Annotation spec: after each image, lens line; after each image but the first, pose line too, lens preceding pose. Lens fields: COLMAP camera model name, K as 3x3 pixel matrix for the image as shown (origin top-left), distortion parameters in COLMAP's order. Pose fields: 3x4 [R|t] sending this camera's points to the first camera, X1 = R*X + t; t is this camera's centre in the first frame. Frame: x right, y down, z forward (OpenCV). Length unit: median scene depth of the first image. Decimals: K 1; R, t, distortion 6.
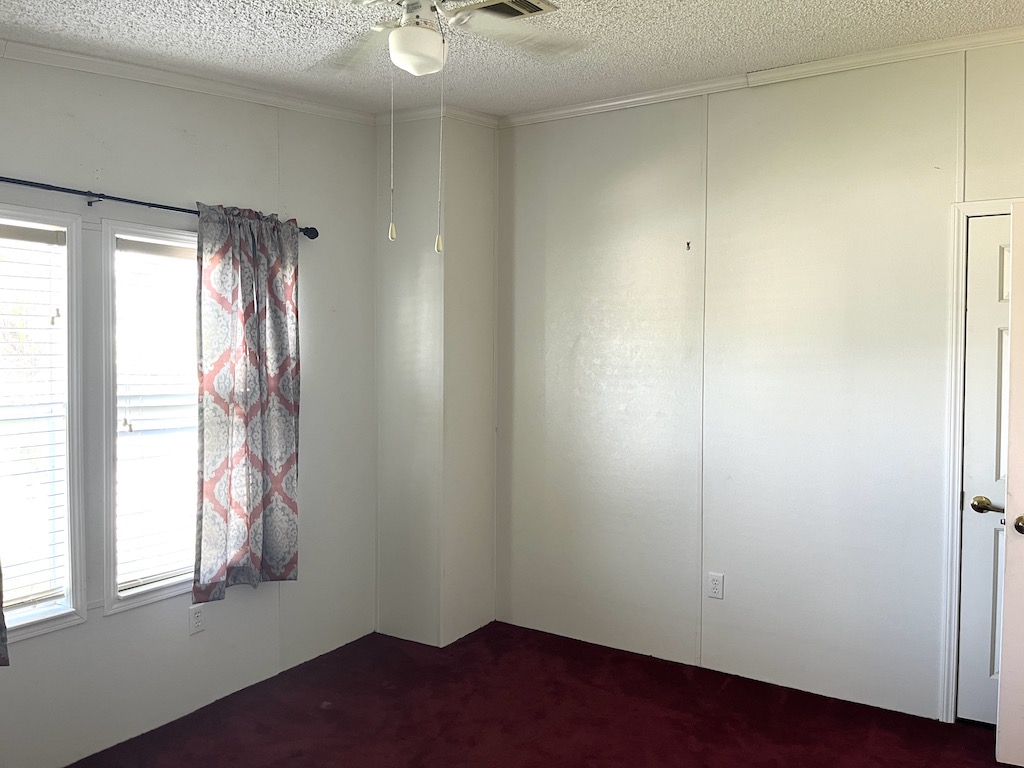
lens RADIAL K [[777.4, 0, 510.1], [0, 777.4, 384.4], [0, 0, 1]] dist [0.053516, -0.073097]
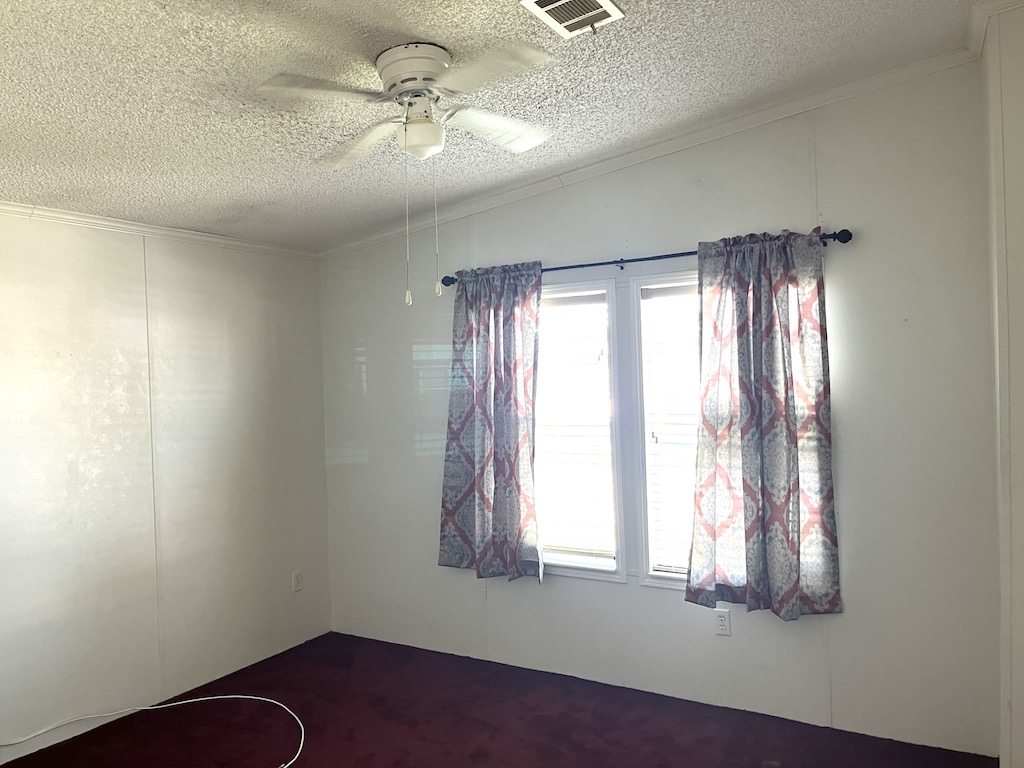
lens RADIAL K [[777.4, 0, 513.9], [0, 777.4, 379.0], [0, 0, 1]] dist [0.053516, -0.073097]
pose [[0.025365, 0.002608, -0.999675, 0.688109], [-0.007287, 0.999971, 0.002424, -0.039066], [0.999652, 0.007224, 0.025383, 0.694373]]
